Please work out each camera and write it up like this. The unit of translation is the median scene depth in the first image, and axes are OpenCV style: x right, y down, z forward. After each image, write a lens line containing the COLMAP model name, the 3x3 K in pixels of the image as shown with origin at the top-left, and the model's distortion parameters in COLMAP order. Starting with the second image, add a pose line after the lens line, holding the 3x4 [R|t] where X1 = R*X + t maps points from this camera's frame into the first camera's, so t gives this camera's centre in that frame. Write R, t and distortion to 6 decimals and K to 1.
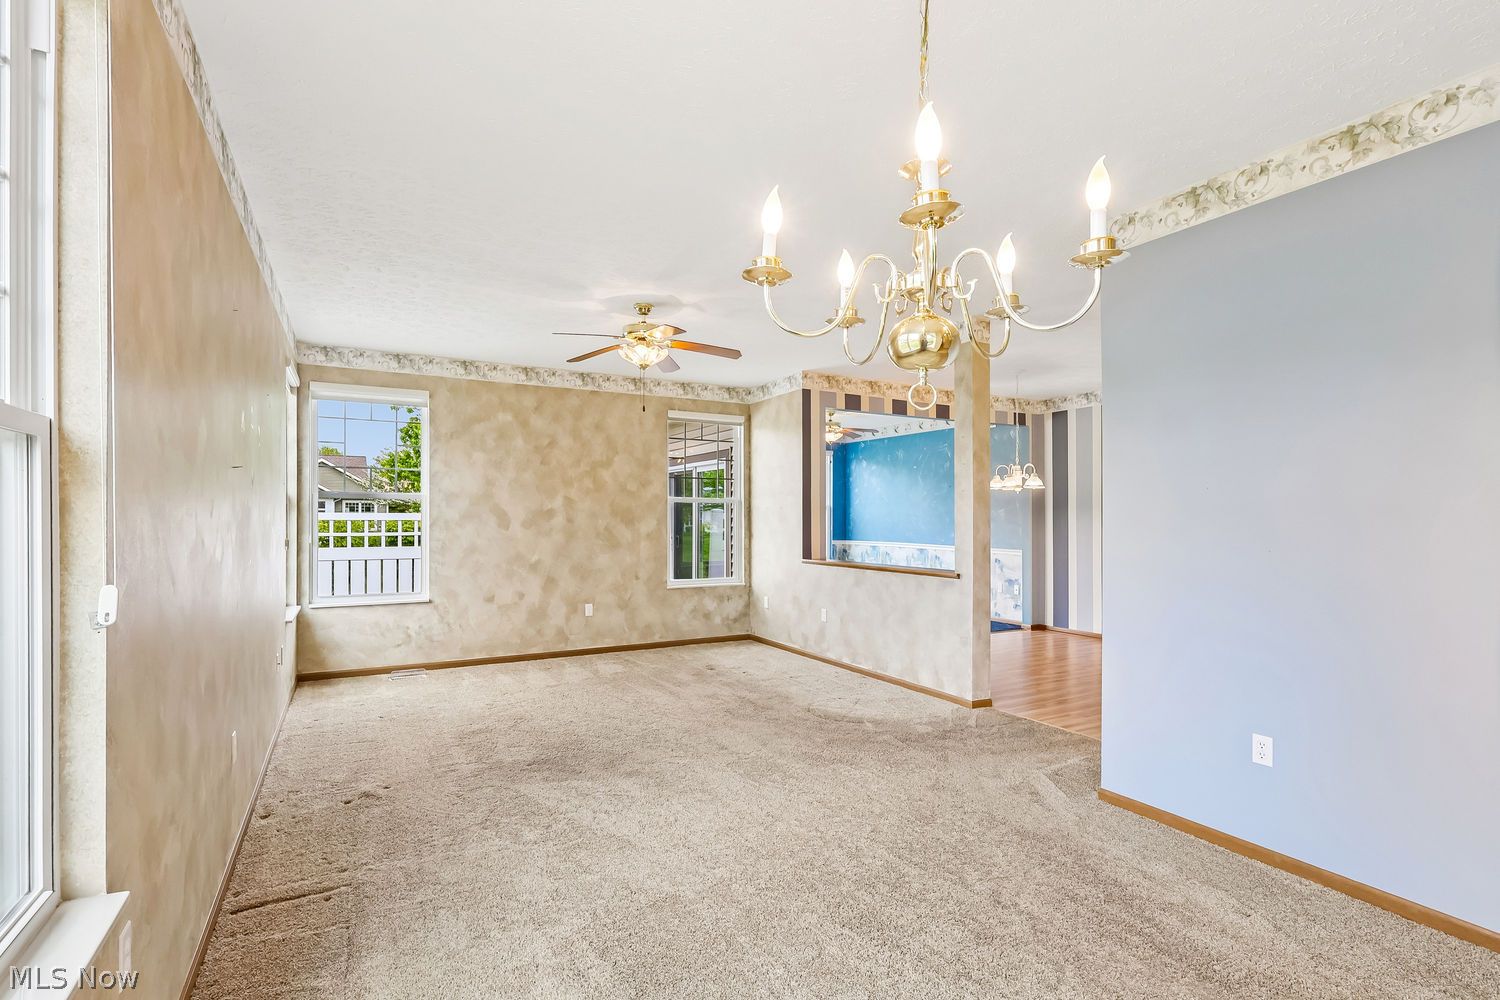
lens RADIAL K [[701.2, 0, 738.0], [0, 701.2, 514.0], [0, 0, 1]] dist [0.001012, -0.001454]
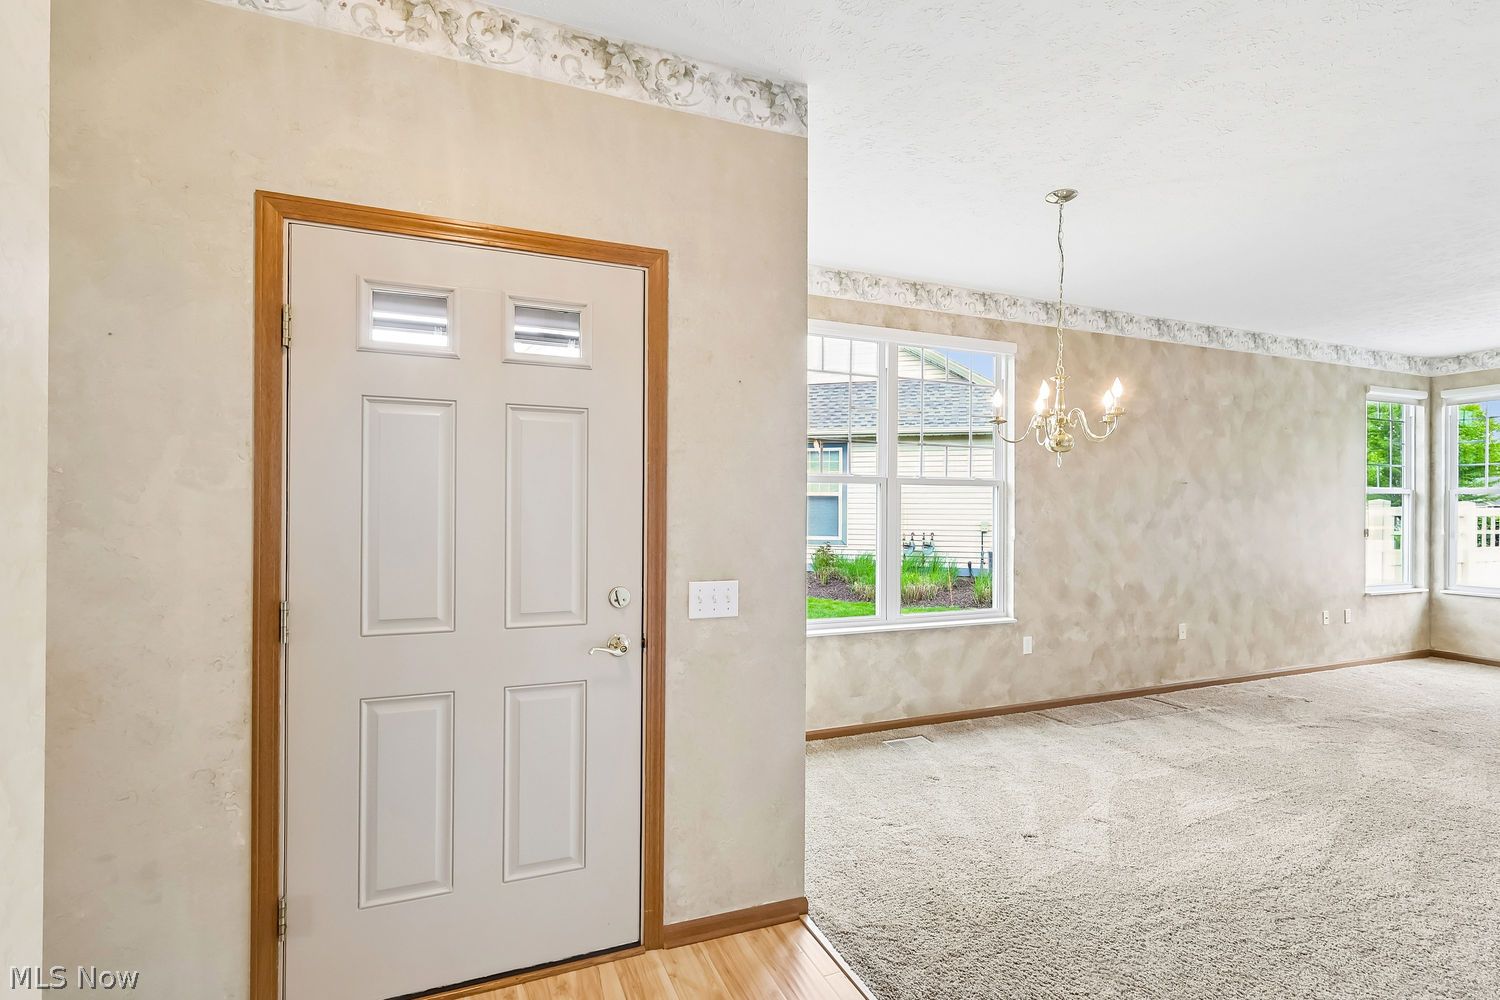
lens RADIAL K [[701.2, 0, 785.9], [0, 701.2, 507.5], [0, 0, 1]] dist [0.001012, -0.001454]
pose [[-0.093294, -0.003133, -0.995634, 0.510472], [-0.002015, 0.999994, -0.002958, 0.002571], [0.995637, 0.001730, -0.093300, 0.049592]]
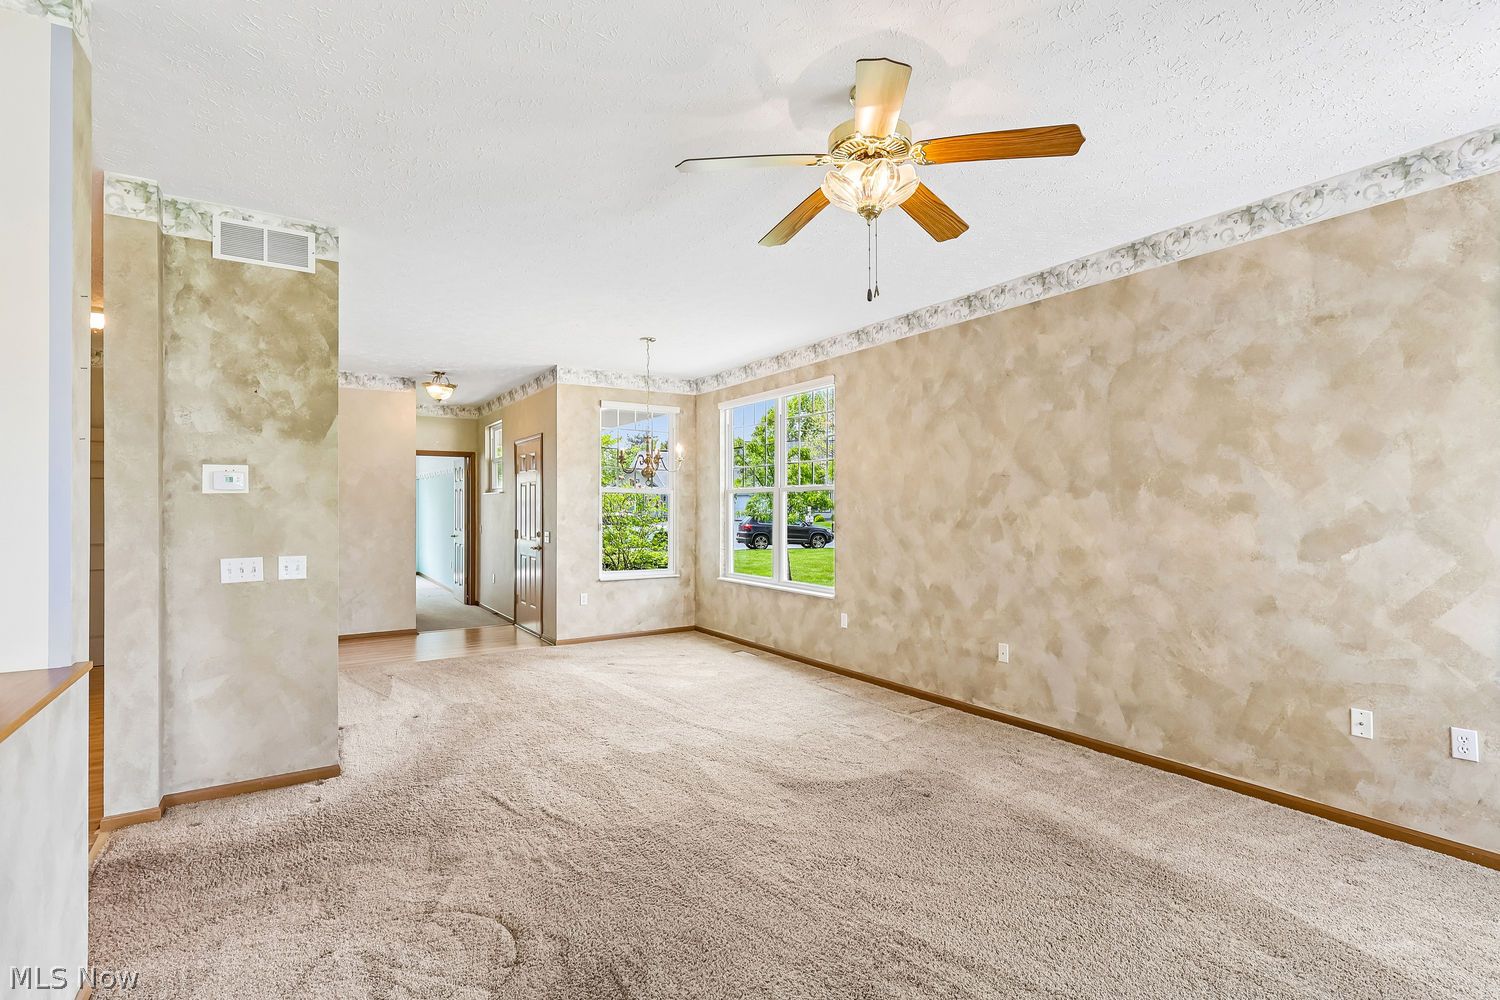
lens RADIAL K [[701.2, 0, 740.9], [0, 701.2, 508.0], [0, 0, 1]] dist [0.001012, -0.001454]
pose [[-0.996247, -0.000948, -0.086555, -0.000889], [-0.000608, 0.999992, -0.003951, 0.004858], [0.086559, -0.003884, -0.996239, 1.036580]]
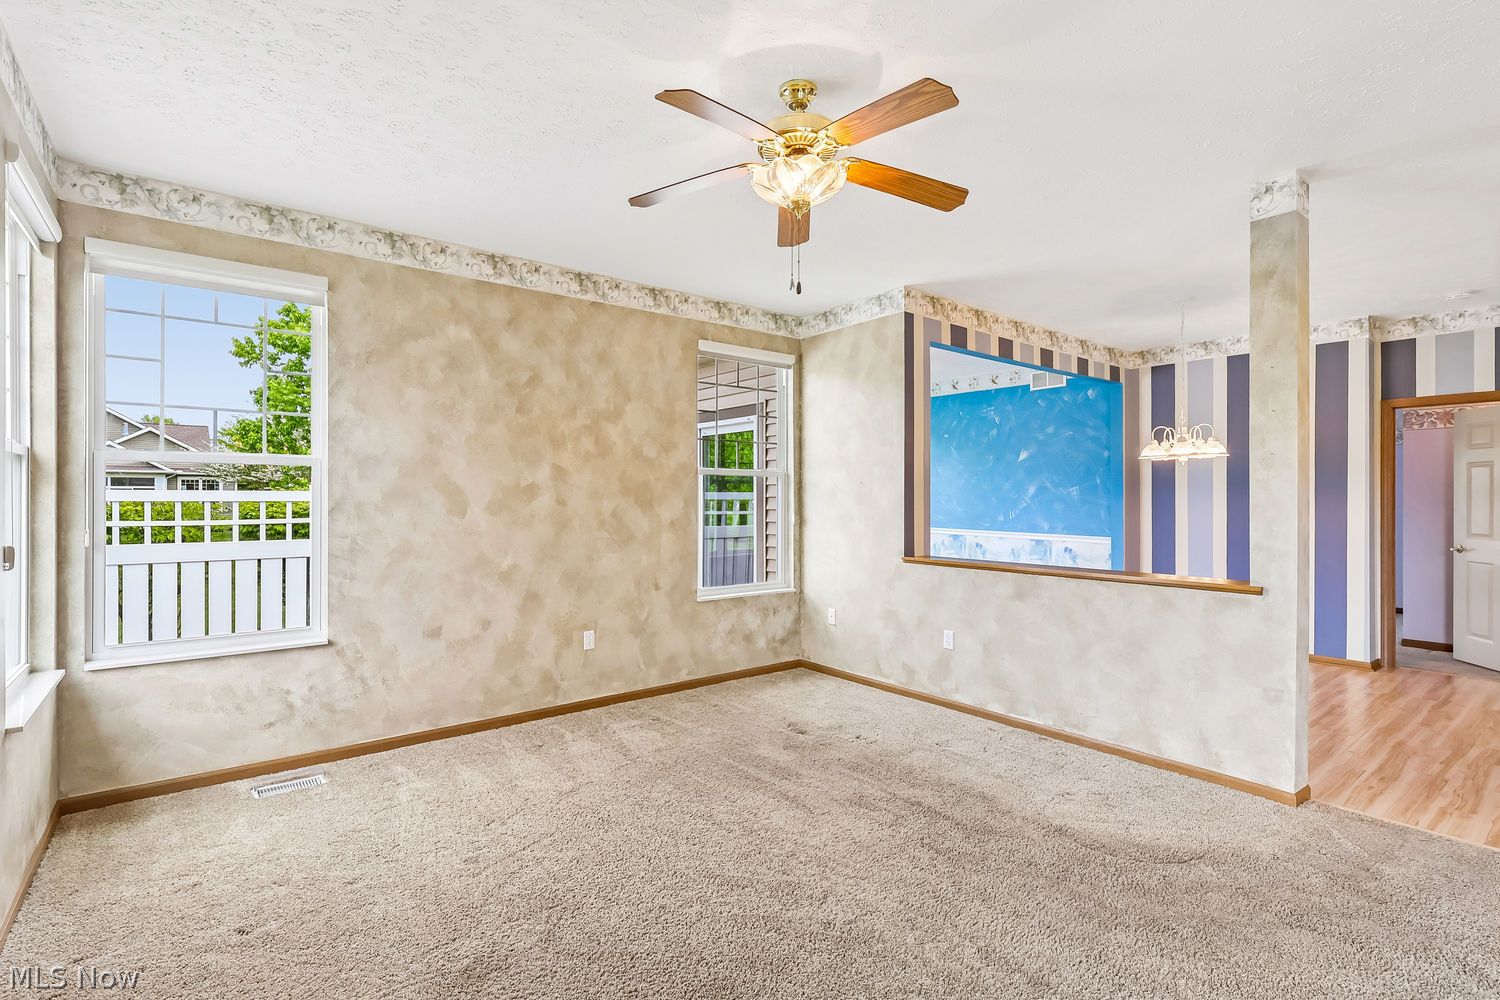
lens RADIAL K [[701.2, 0, 744.7], [0, 701.2, 494.4], [0, 0, 1]] dist [0.001012, -0.001454]
pose [[0.986526, 0.000024, 0.163604, -0.178571], [-0.000286, 0.999999, 0.001580, 0.001348], [-0.163604, -0.001606, 0.986525, 0.340945]]
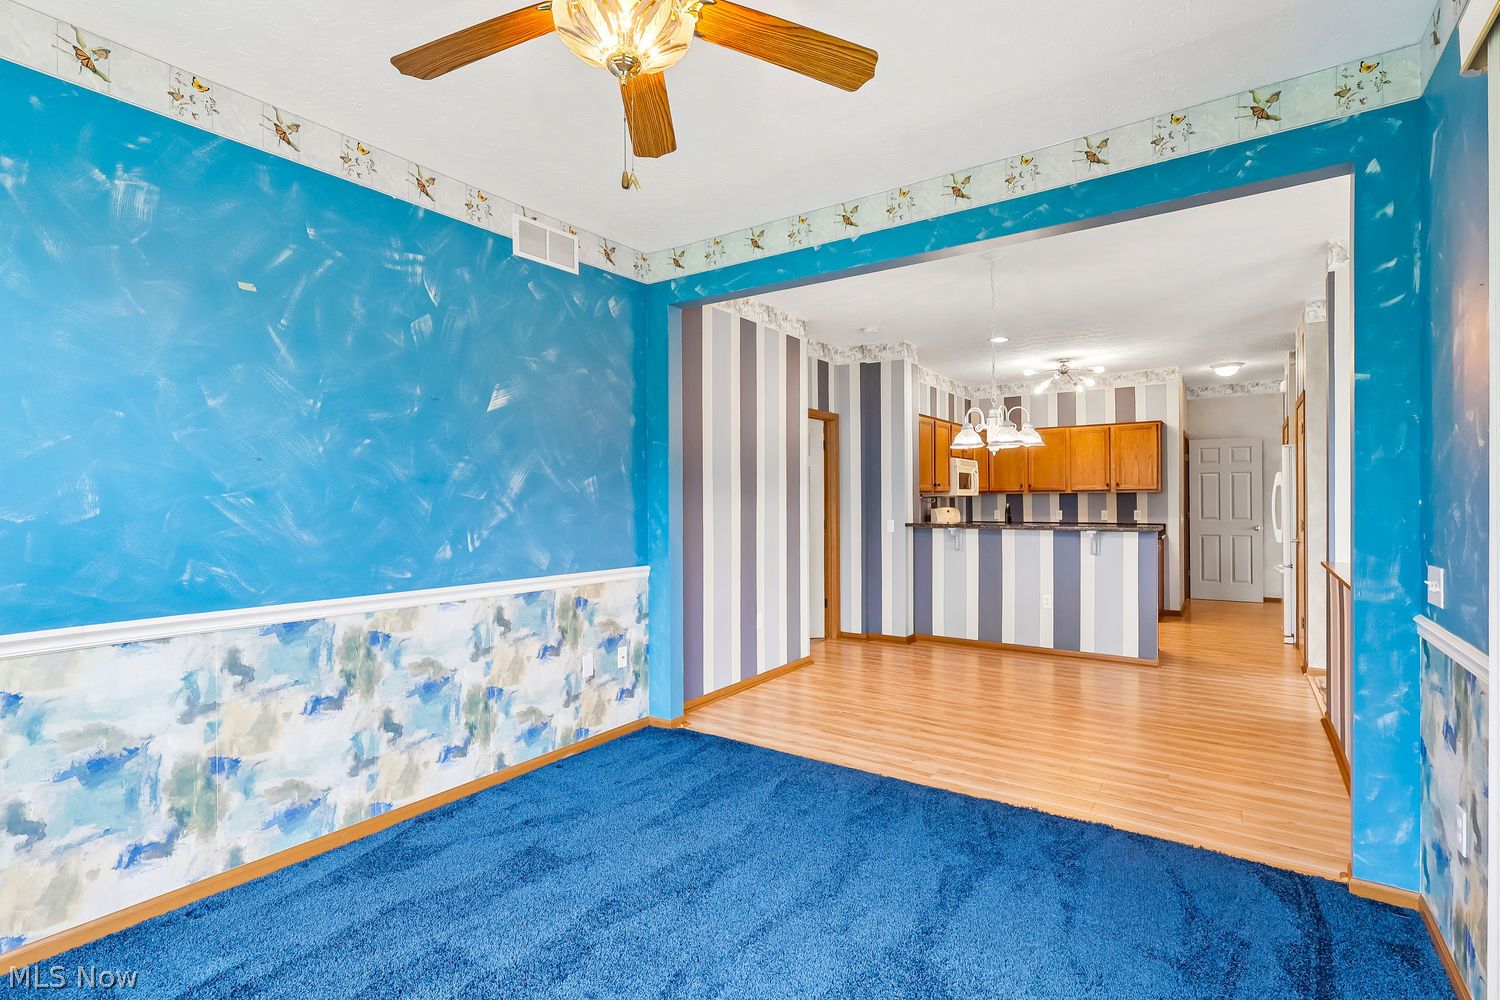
lens RADIAL K [[701.2, 0, 738.2], [0, 701.2, 500.1], [0, 0, 1]] dist [0.001012, -0.001454]
pose [[-0.442573, 0.000069, 0.896732, -0.053886], [0.003811, 0.999991, 0.001804, 0.008895], [-0.896724, 0.004216, -0.442570, 1.460530]]
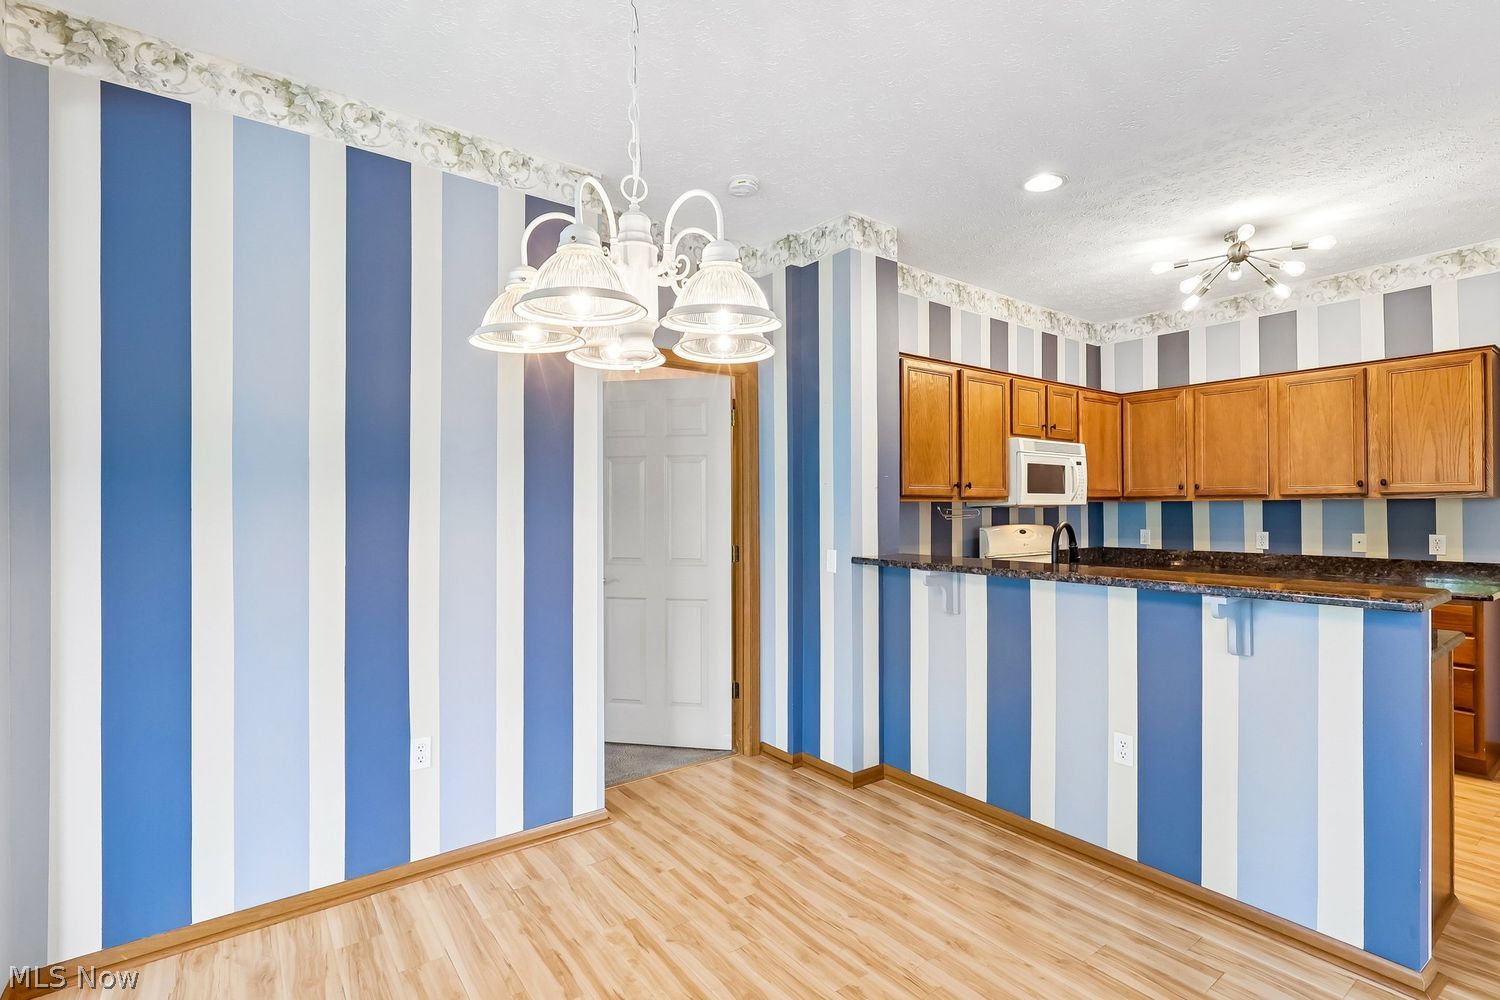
lens RADIAL K [[701.2, 0, 742.9], [0, 701.2, 502.2], [0, 0, 1]] dist [0.001012, -0.001454]
pose [[-0.137528, 0.004776, 0.990486, 0.210679], [0.001640, 0.999988, -0.004594, 0.005588], [-0.990497, 0.000993, -0.137534, 0.986460]]
